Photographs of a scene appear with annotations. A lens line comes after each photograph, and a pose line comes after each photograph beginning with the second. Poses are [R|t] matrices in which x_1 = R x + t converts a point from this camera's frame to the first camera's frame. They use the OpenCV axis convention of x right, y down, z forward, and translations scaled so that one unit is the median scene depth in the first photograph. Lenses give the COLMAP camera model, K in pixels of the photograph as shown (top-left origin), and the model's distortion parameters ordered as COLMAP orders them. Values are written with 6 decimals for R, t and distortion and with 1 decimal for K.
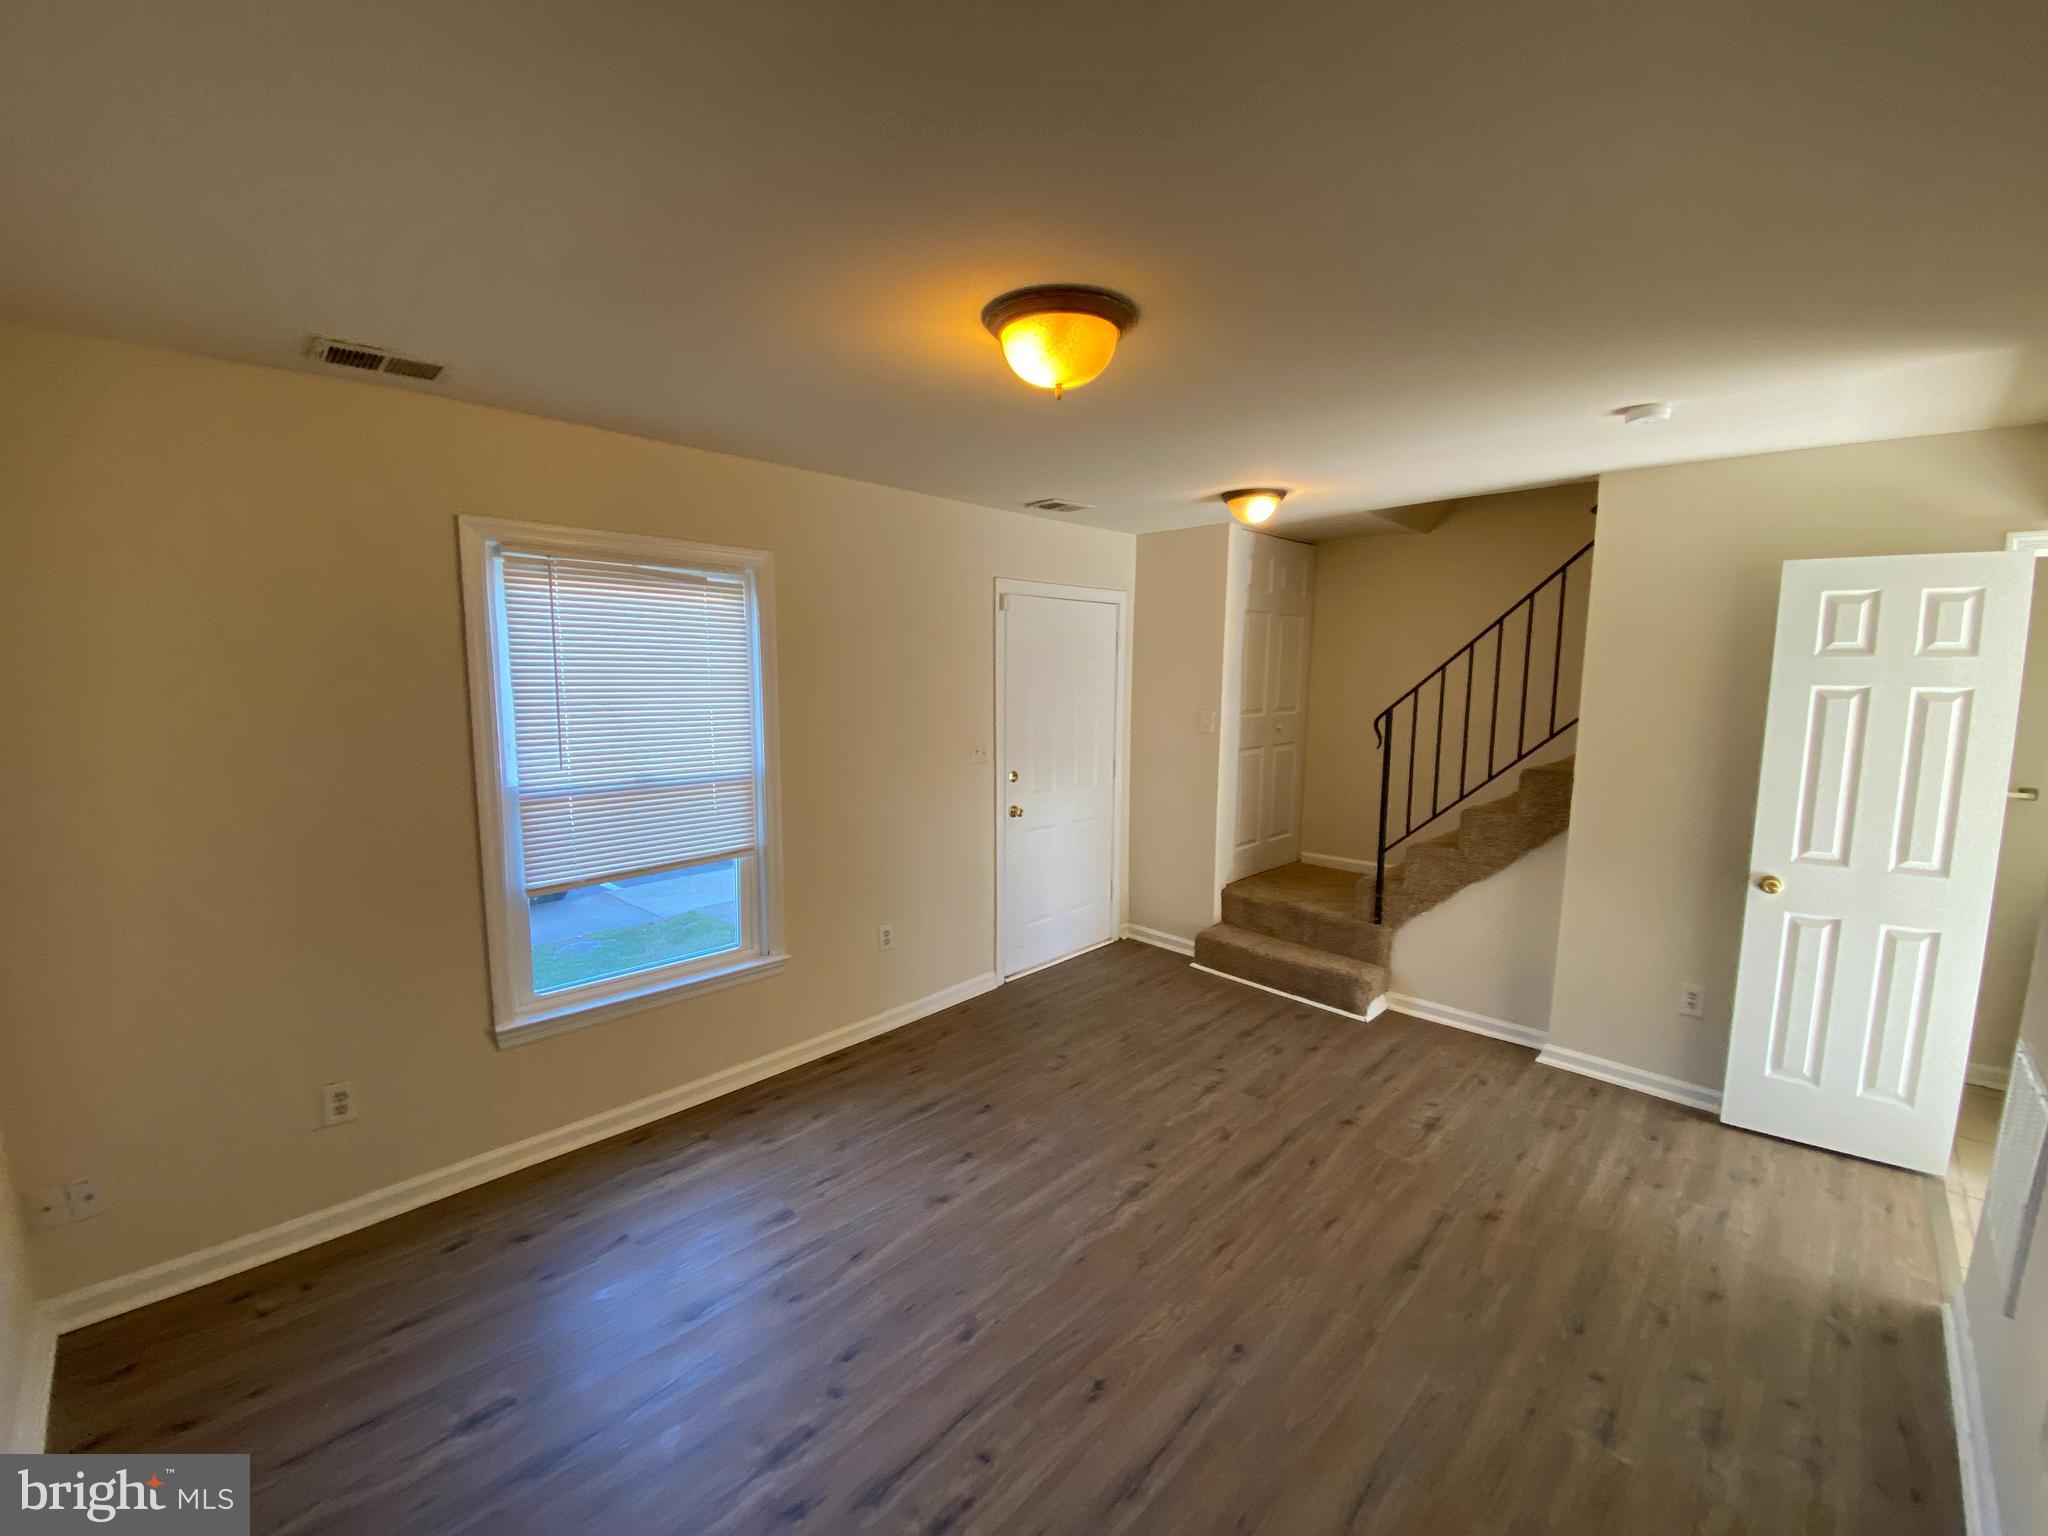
lens RADIAL K [[834.1, 0, 1029.8], [0, 834.1, 776.9], [0, 0, 1]] dist [0.035881, -0.029315]
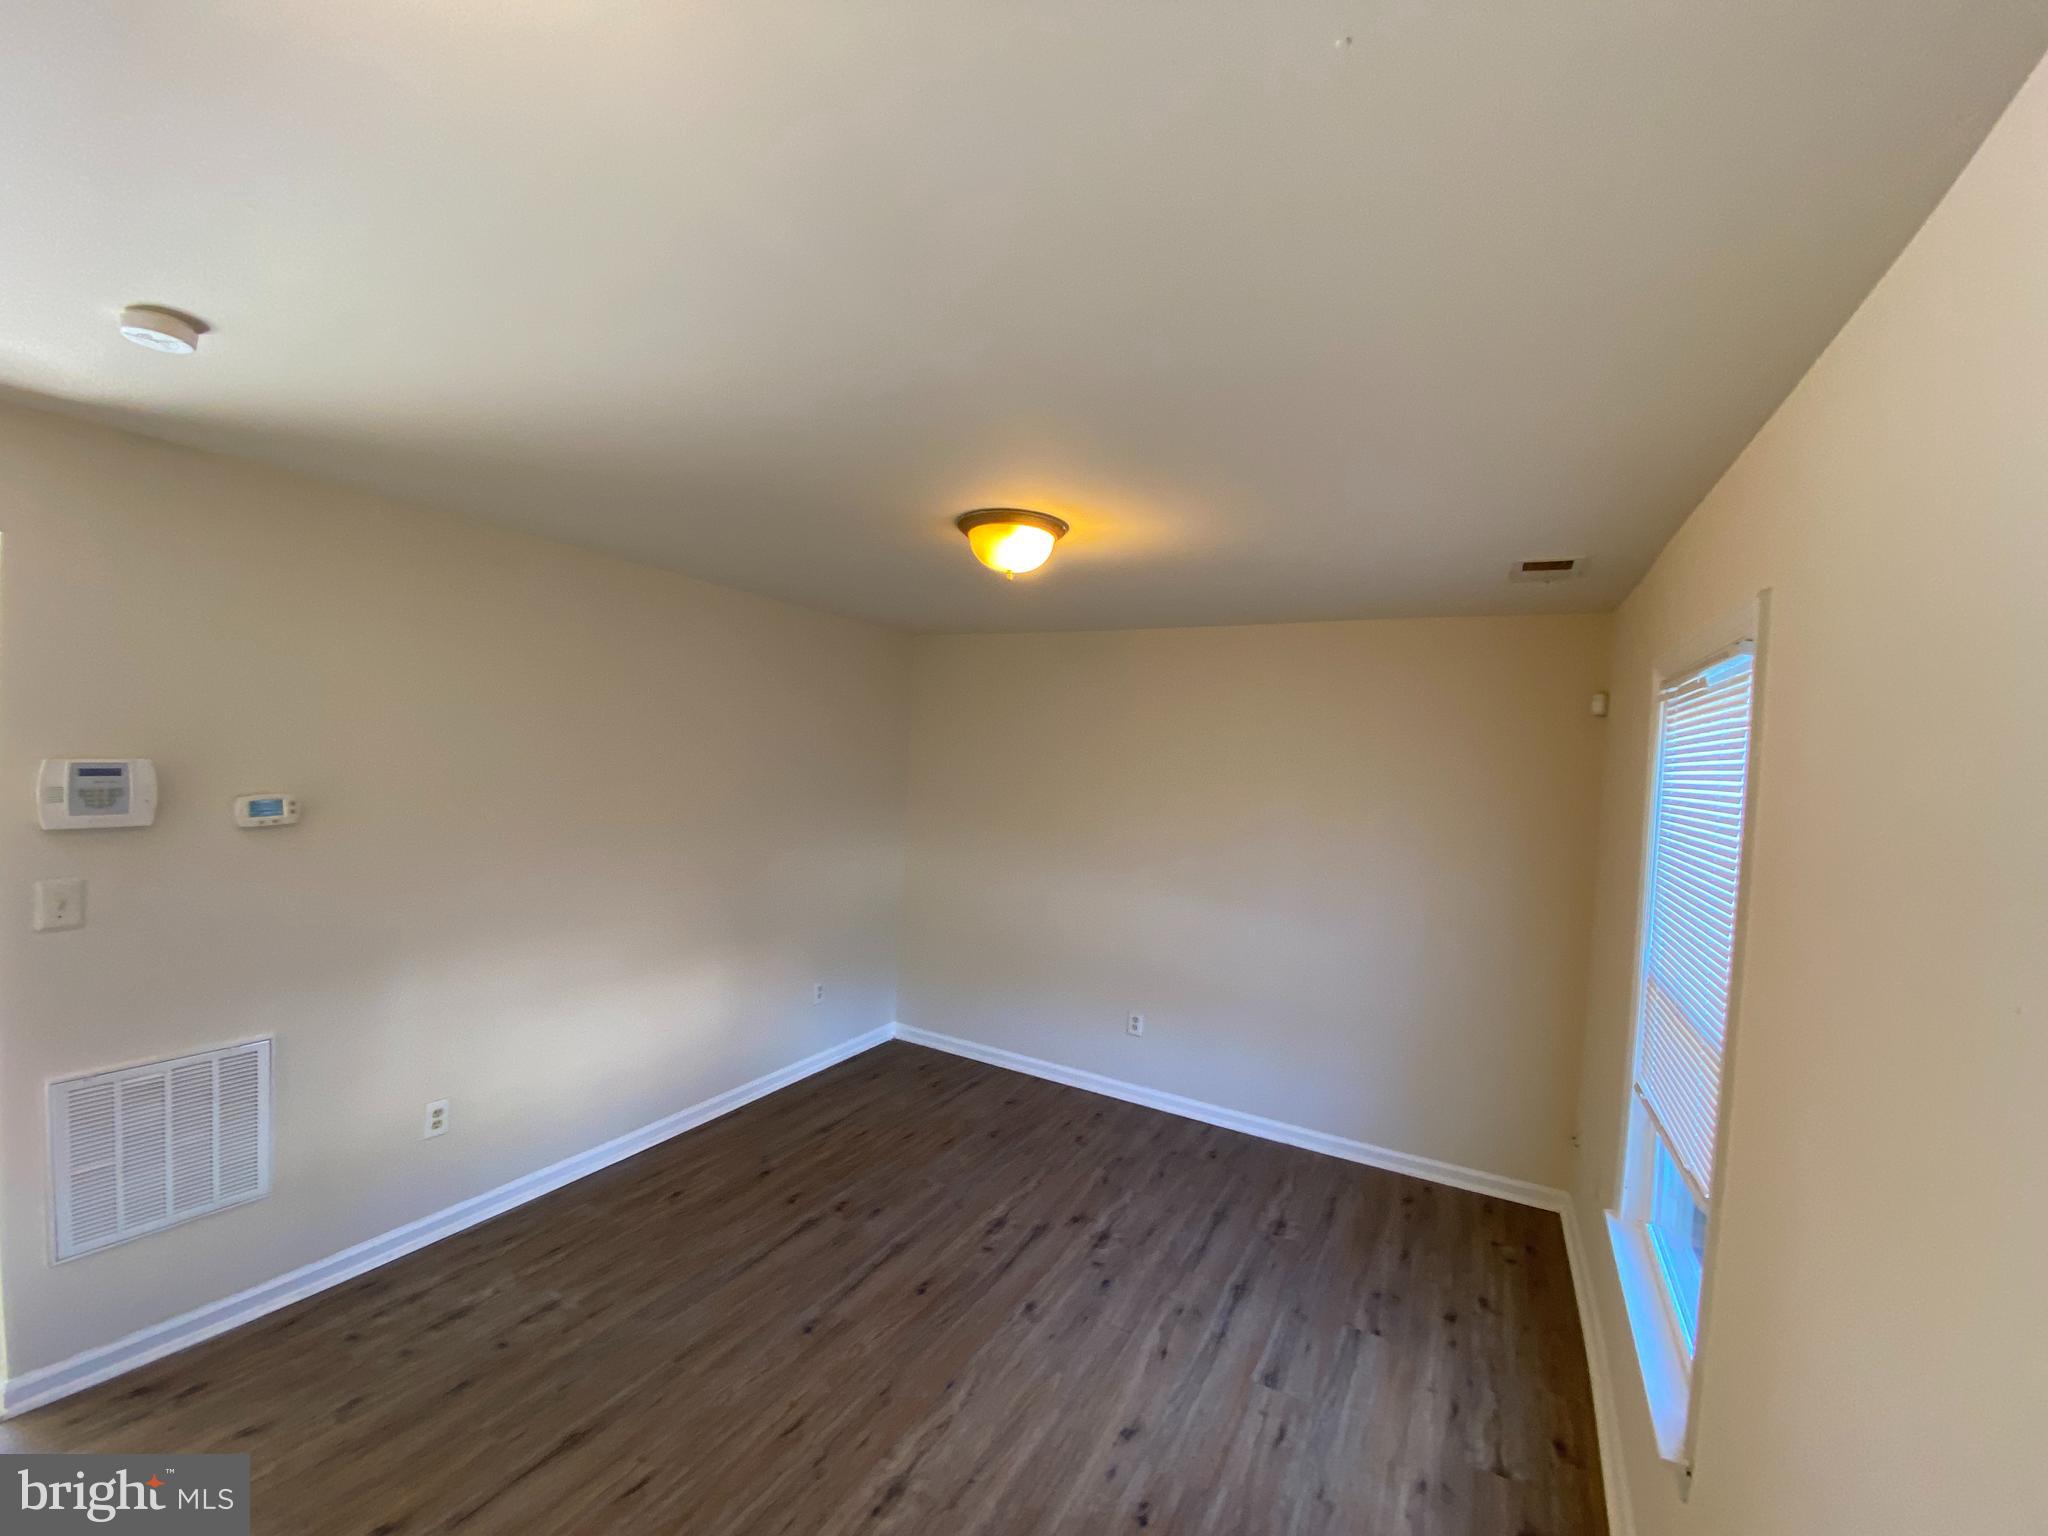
lens RADIAL K [[844.4, 0, 1019.9], [0, 844.4, 762.3], [0, 0, 1]] dist [0.021923, -0.017102]
pose [[-0.963784, -0.056353, -0.260663, 0.221572], [-0.095528, 0.985512, 0.140148, -0.219420], [0.248989, 0.159973, -0.955203, 1.463726]]
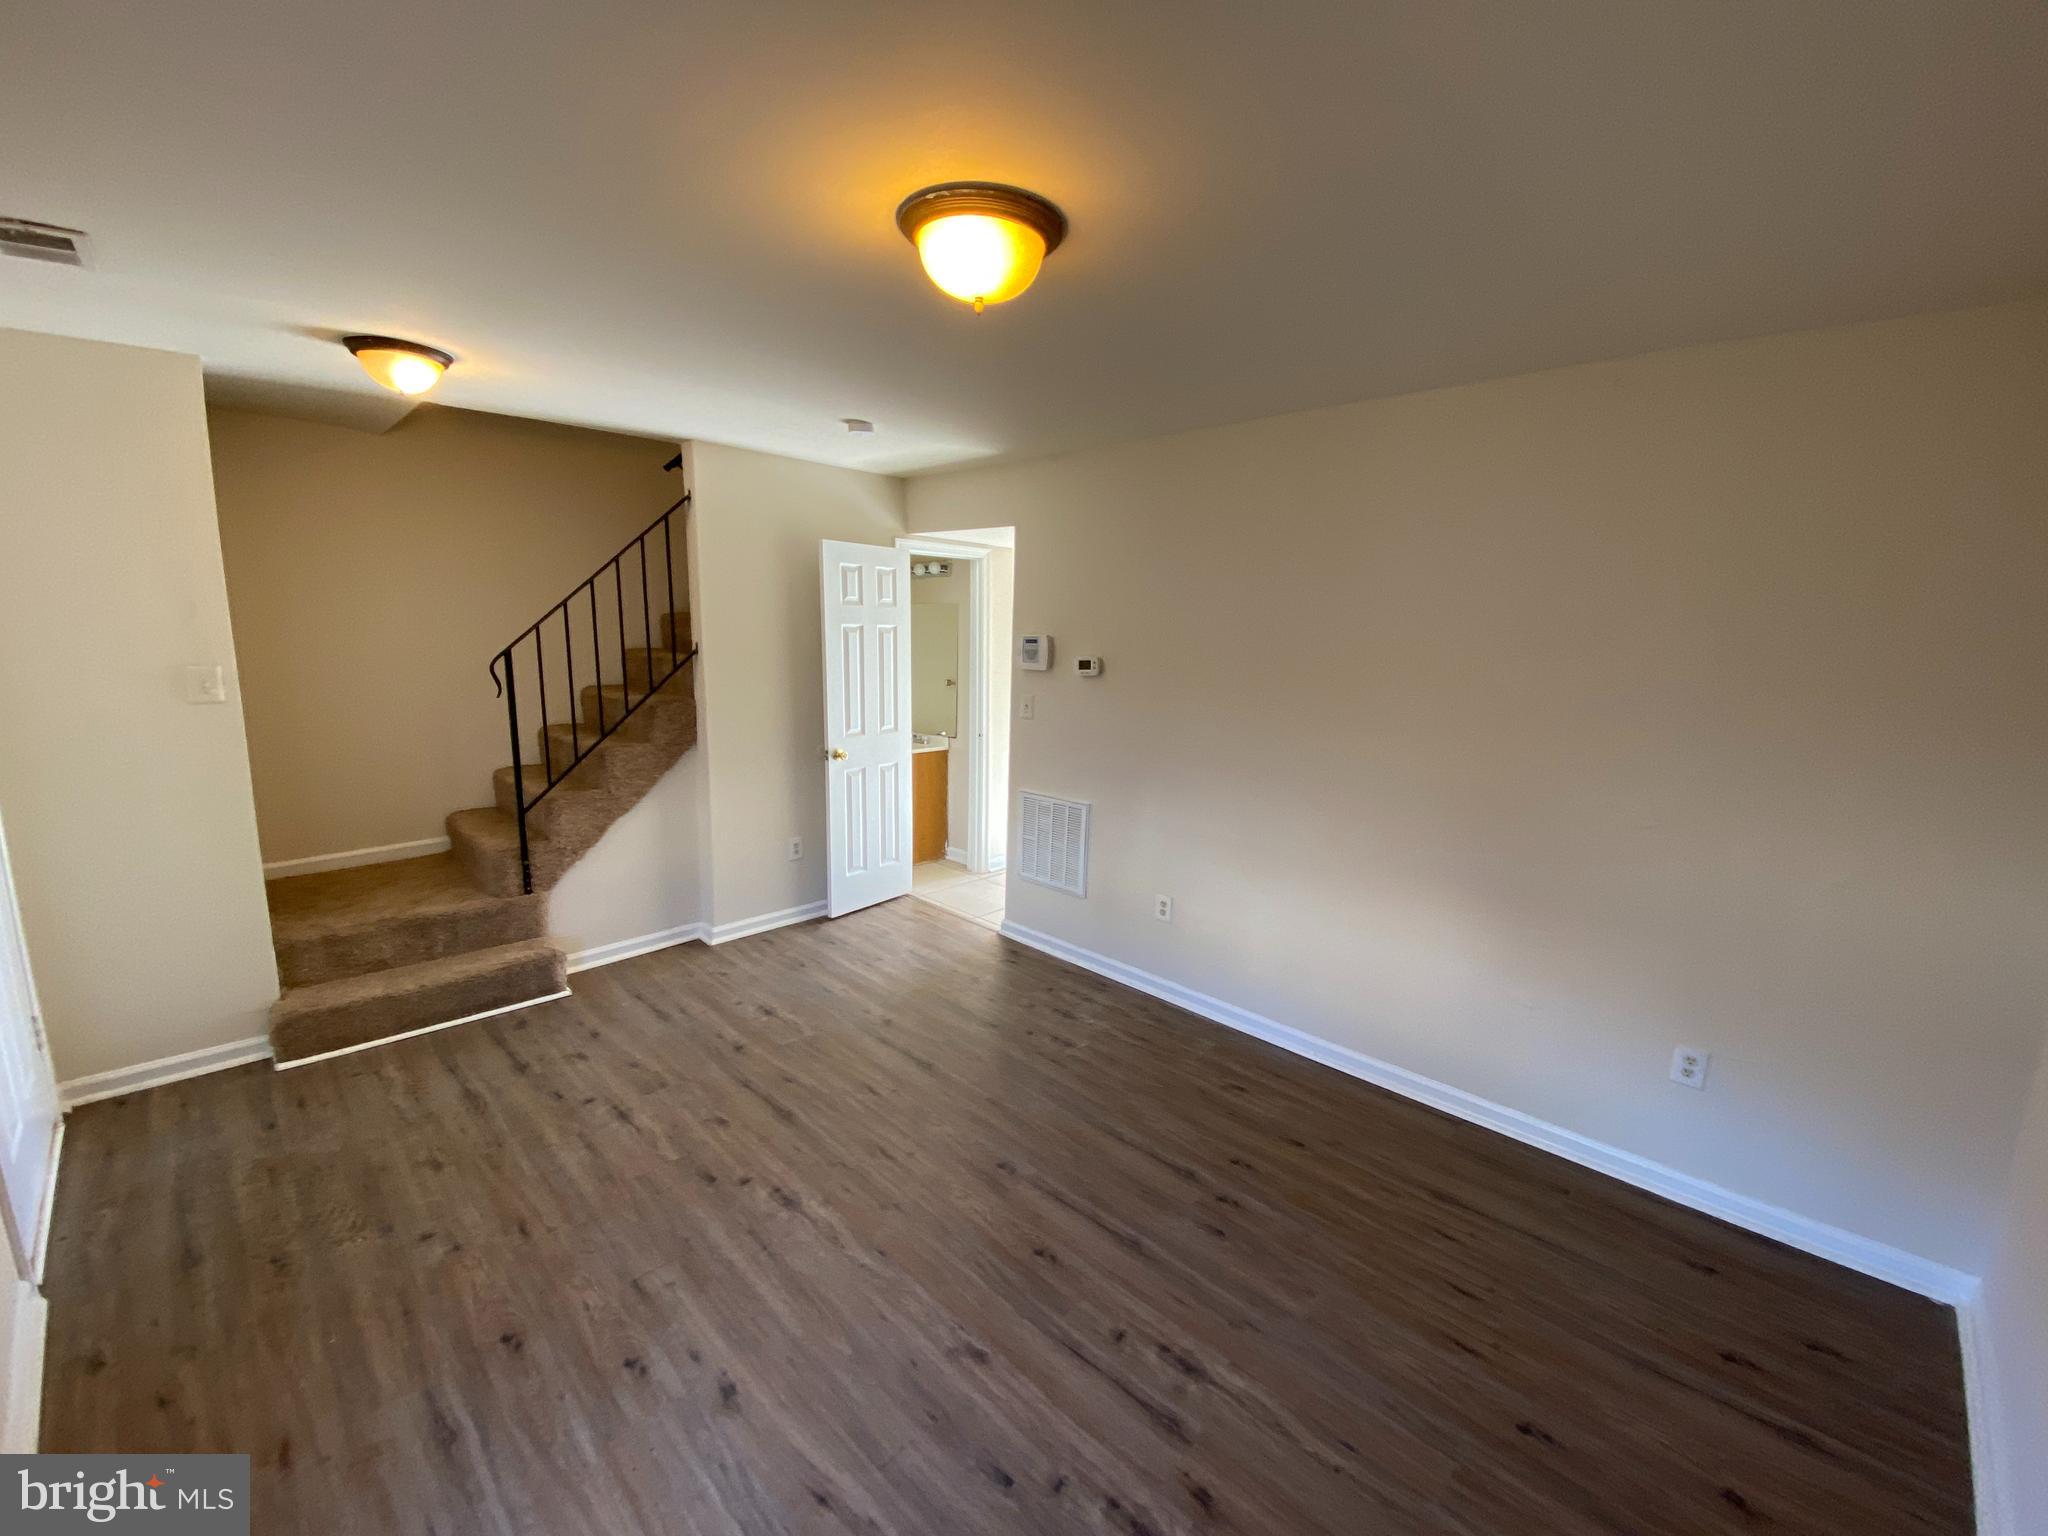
lens RADIAL K [[829.7, 0, 1024.0], [0, 829.7, 768.0], [0, 0, 1]] dist [0.022147, -0.021893]
pose [[0.009171, -0.178029, 0.983983, -0.595284], [0.110037, 0.978228, 0.175962, -0.074431], [-0.993885, 0.106661, 0.028561, 0.606461]]
